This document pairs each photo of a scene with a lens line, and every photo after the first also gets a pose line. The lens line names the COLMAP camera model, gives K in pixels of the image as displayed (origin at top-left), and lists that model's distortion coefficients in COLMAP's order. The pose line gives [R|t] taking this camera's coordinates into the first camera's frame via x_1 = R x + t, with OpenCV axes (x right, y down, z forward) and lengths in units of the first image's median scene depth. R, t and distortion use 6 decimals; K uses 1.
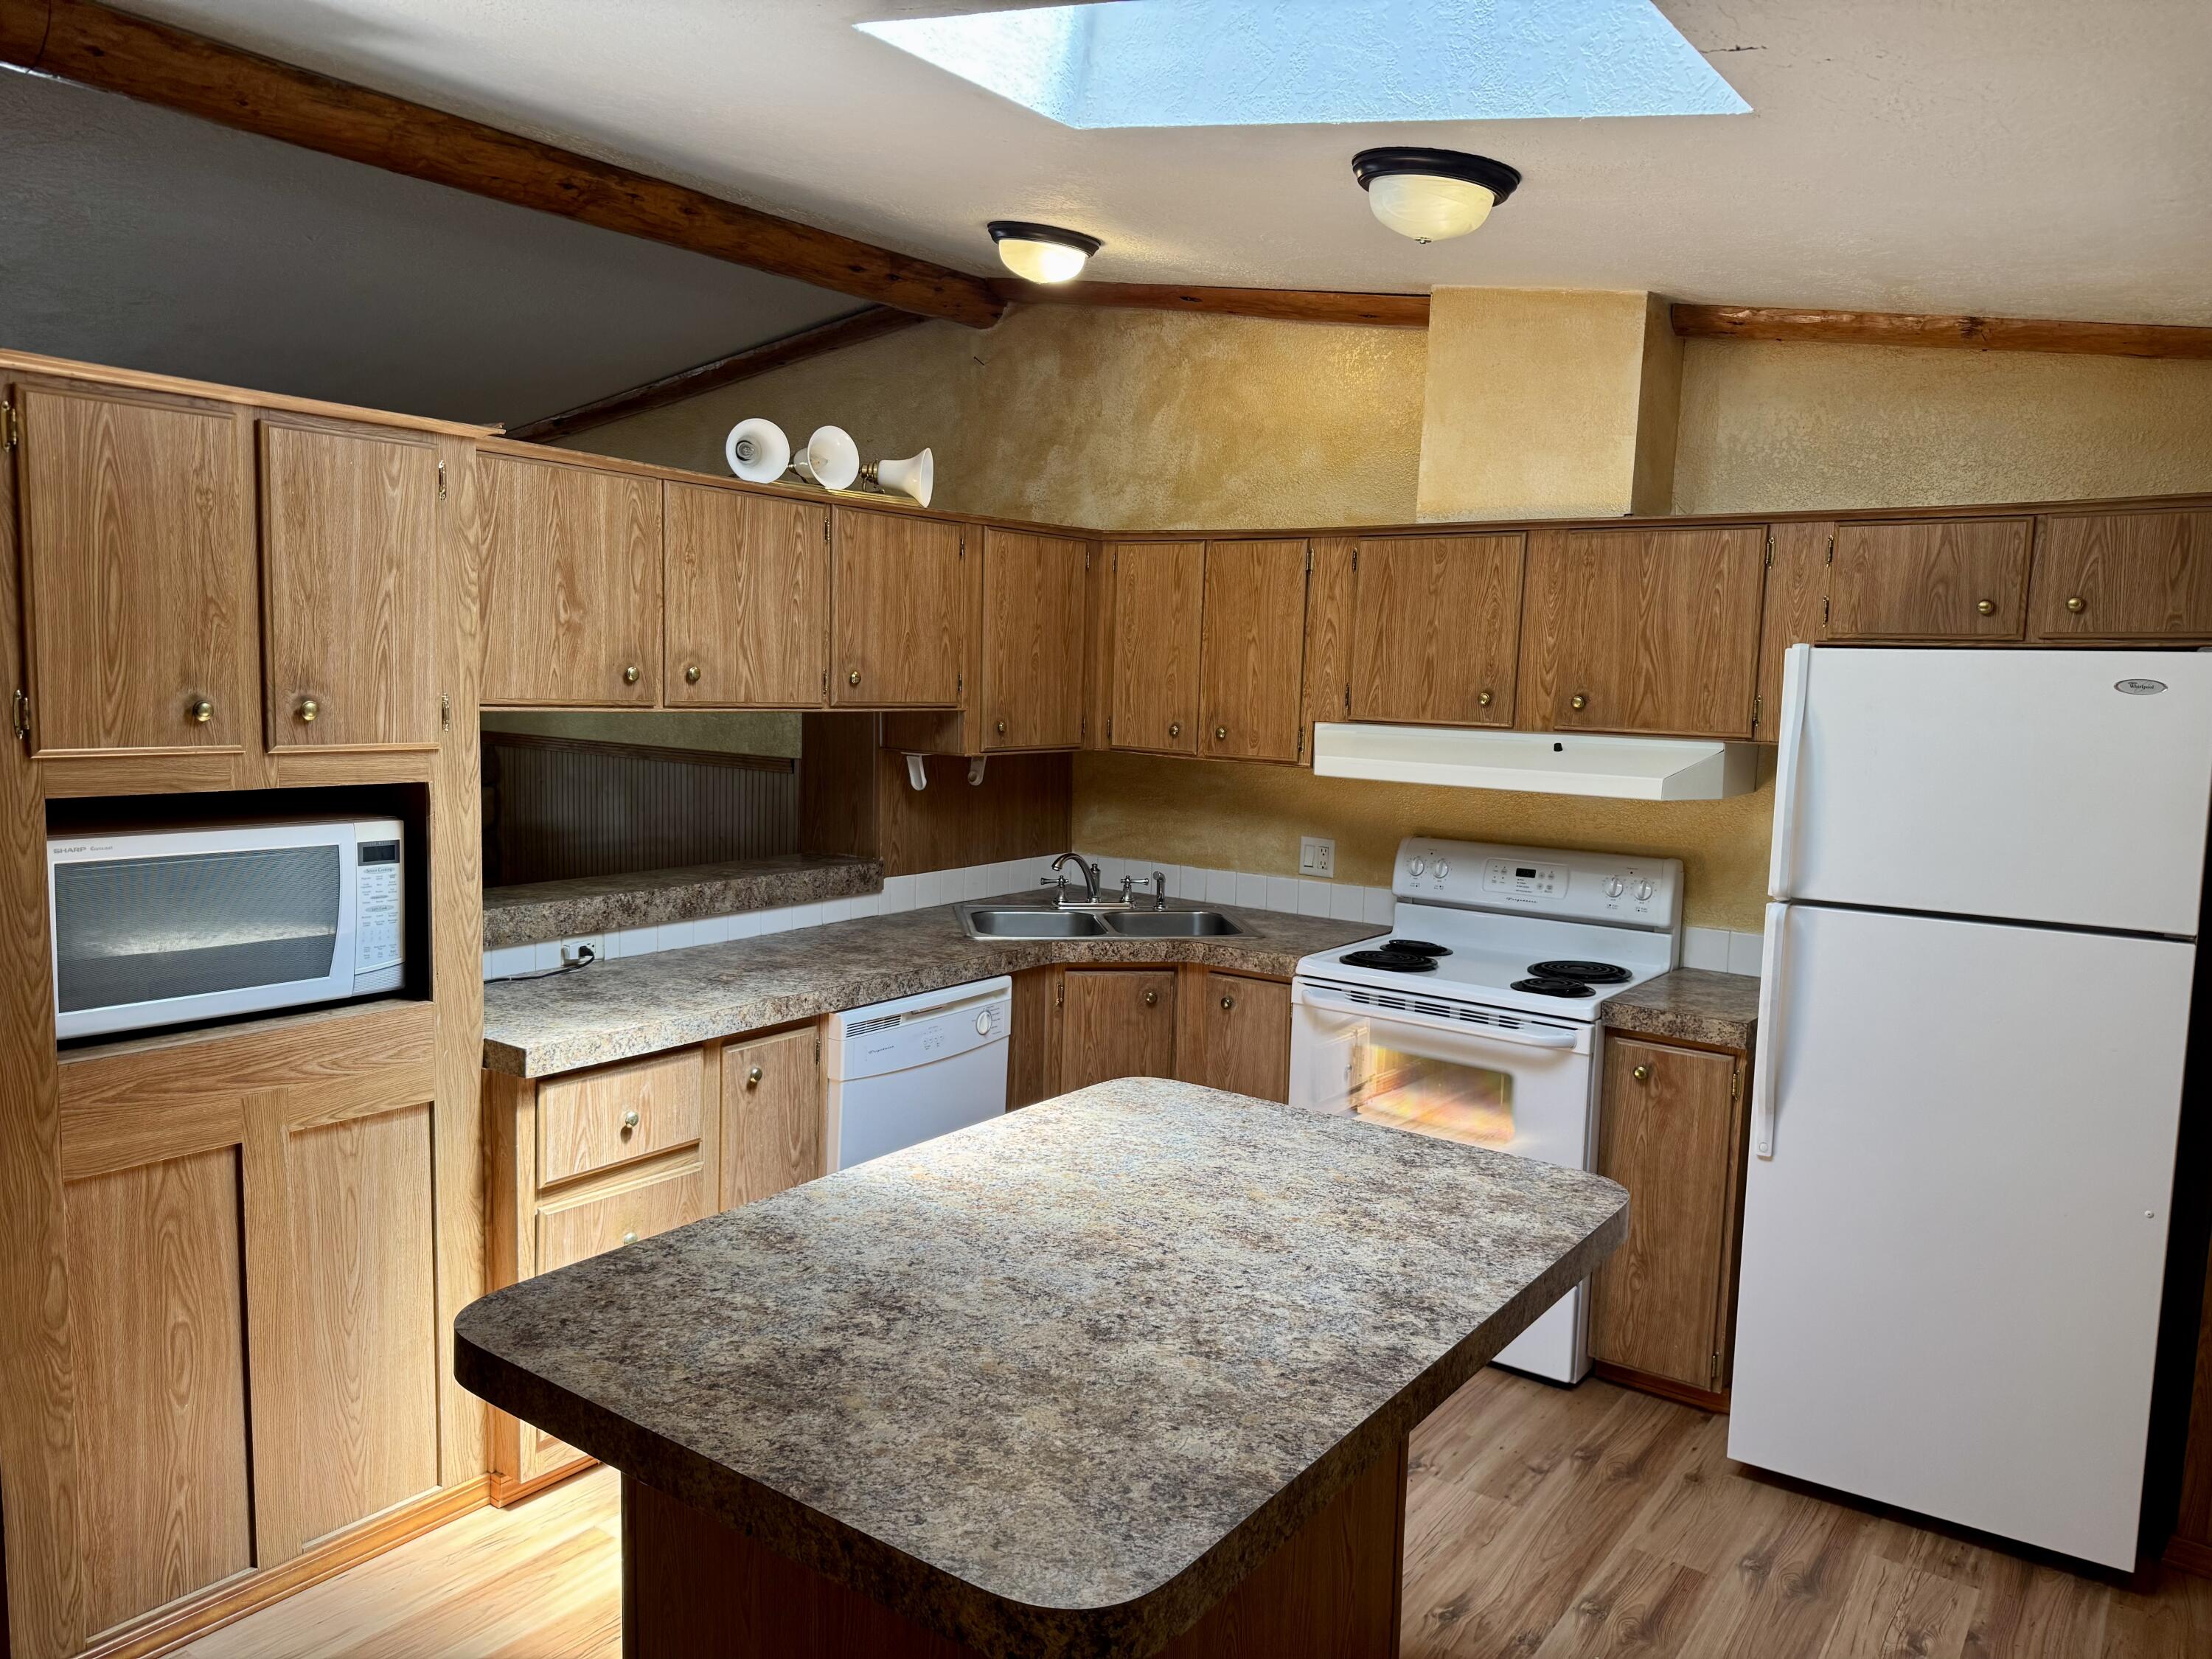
lens RADIAL K [[1537.5, 0, 1107.5], [0, 1537.5, 835.9], [0, 0, 1]] dist [0.022144, -0.039365]
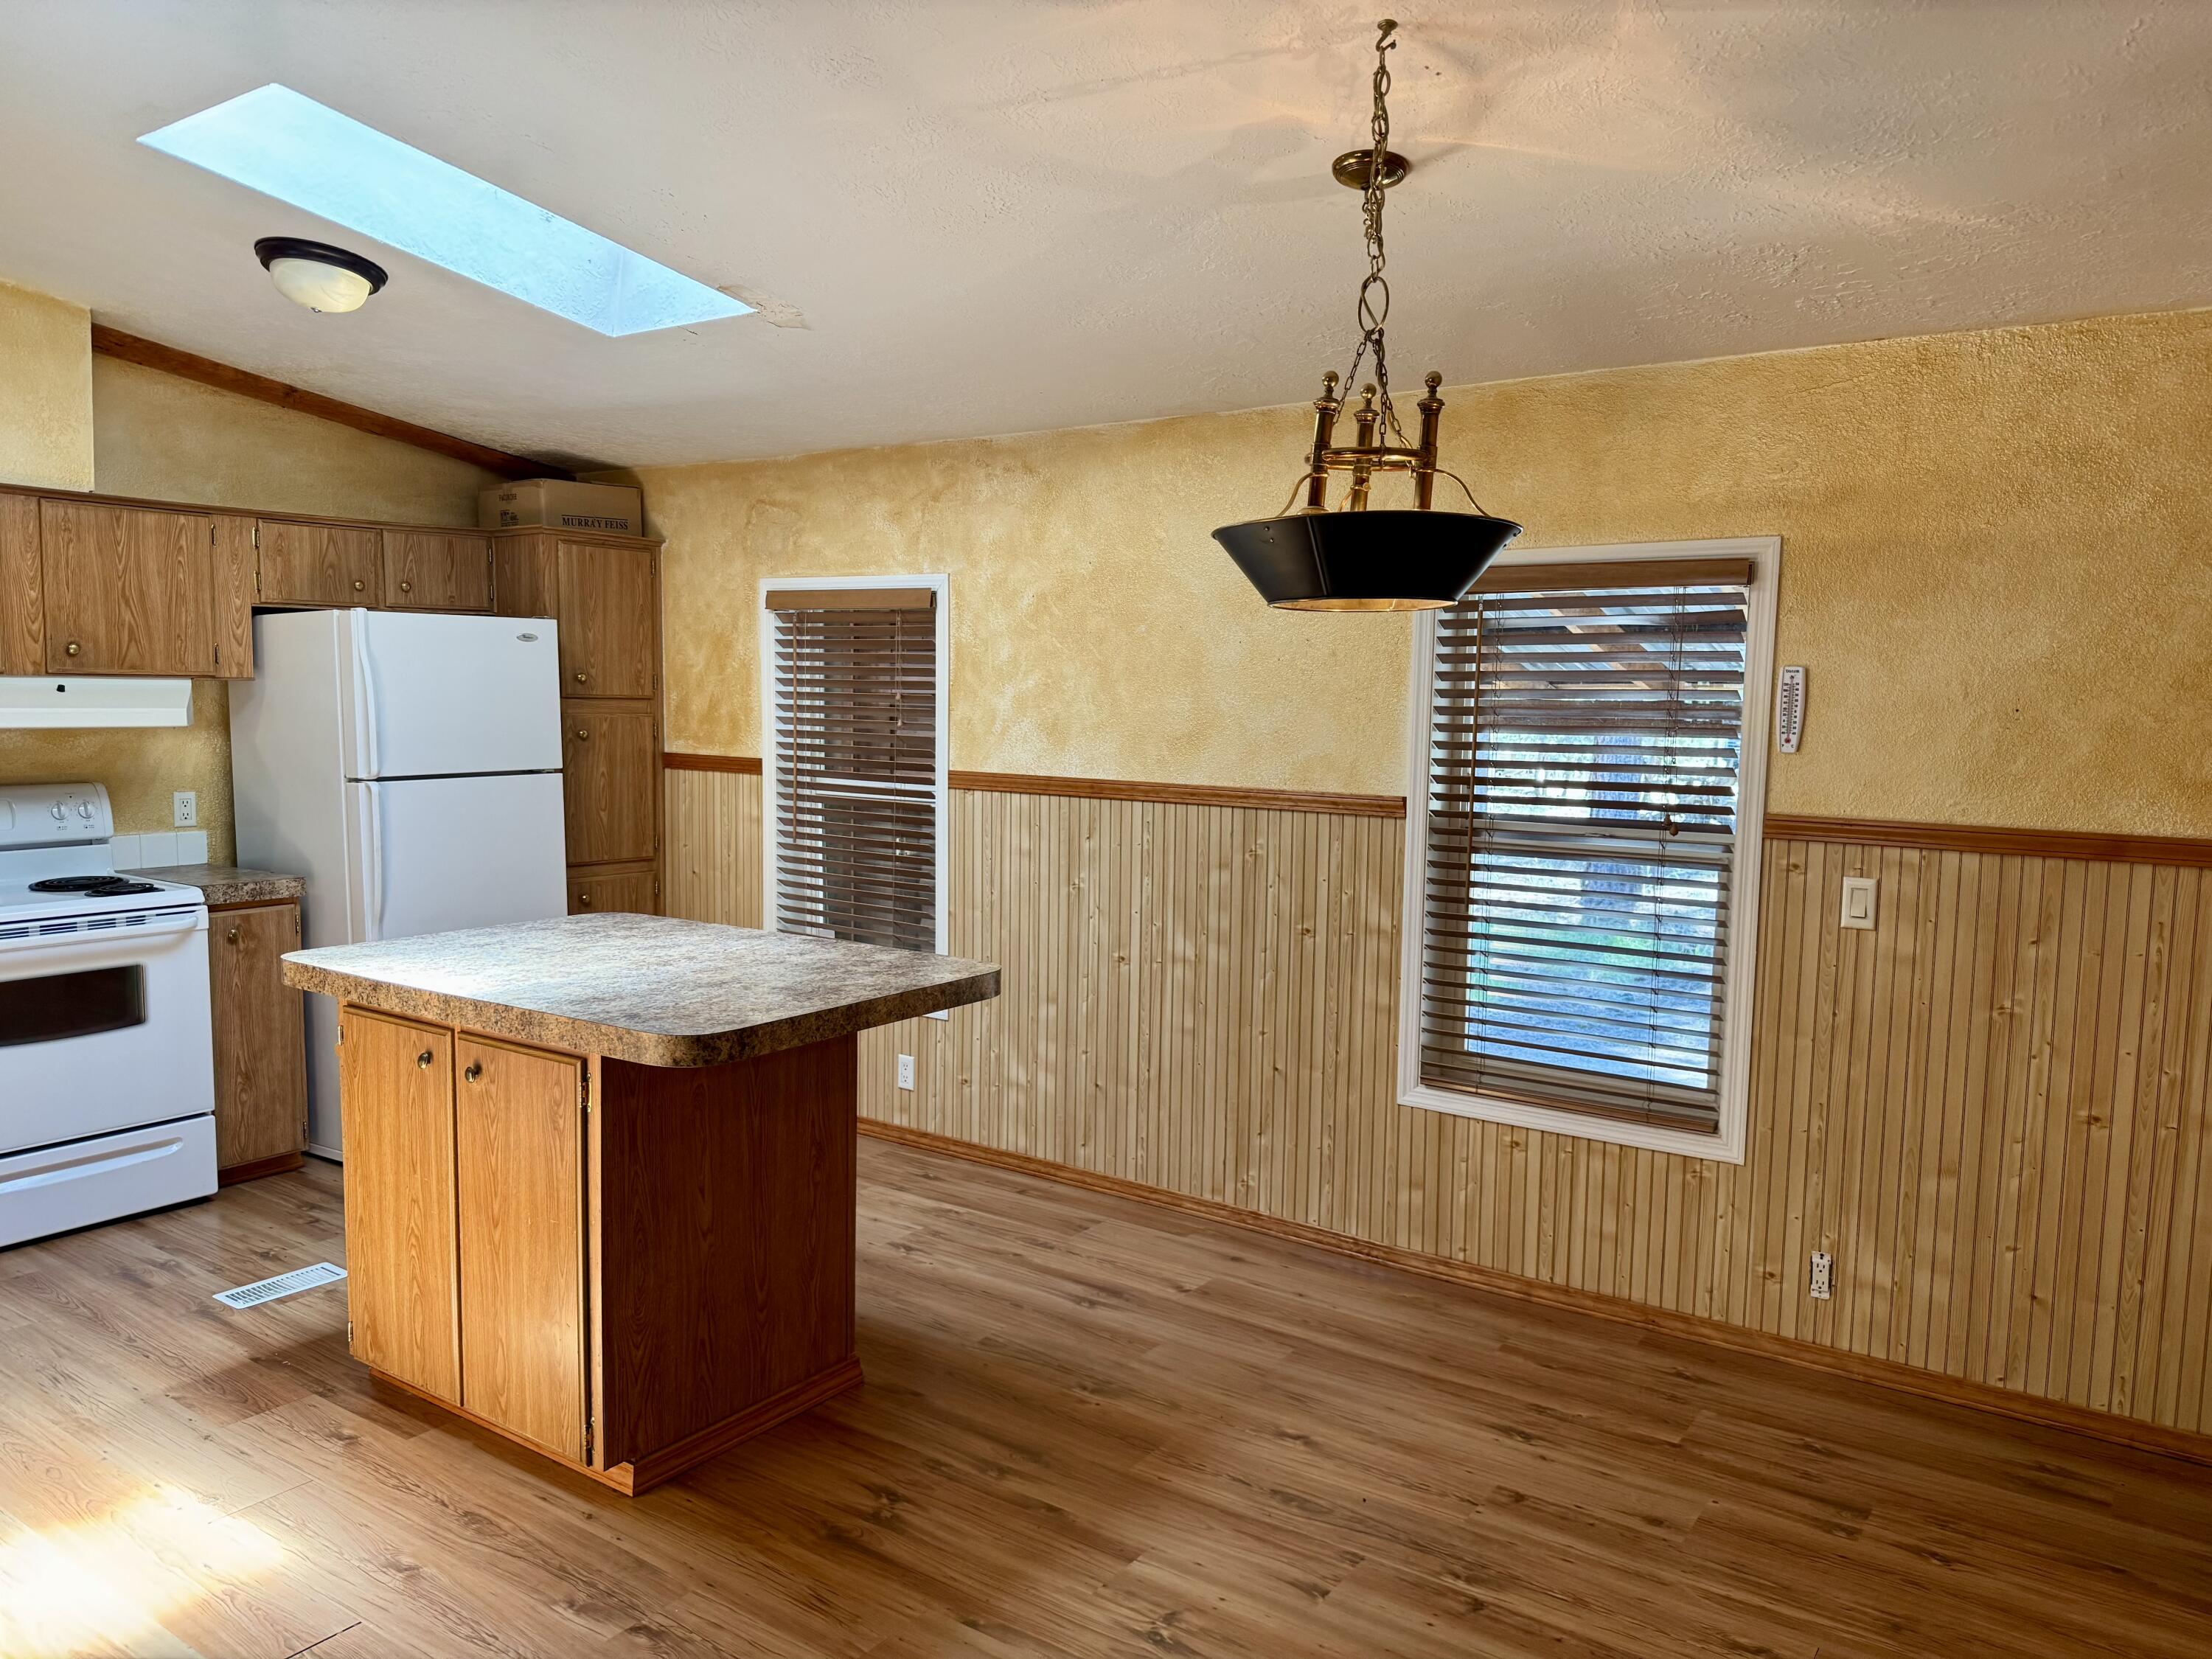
lens RADIAL K [[1537.5, 0, 1104.8], [0, 1537.5, 817.3], [0, 0, 1]] dist [0.022144, -0.039365]
pose [[-0.010720, -0.111733, 0.993680, -0.914409], [0.092664, 0.989350, 0.112246, -0.020905], [-0.995640, 0.093282, -0.000253, 0.252538]]
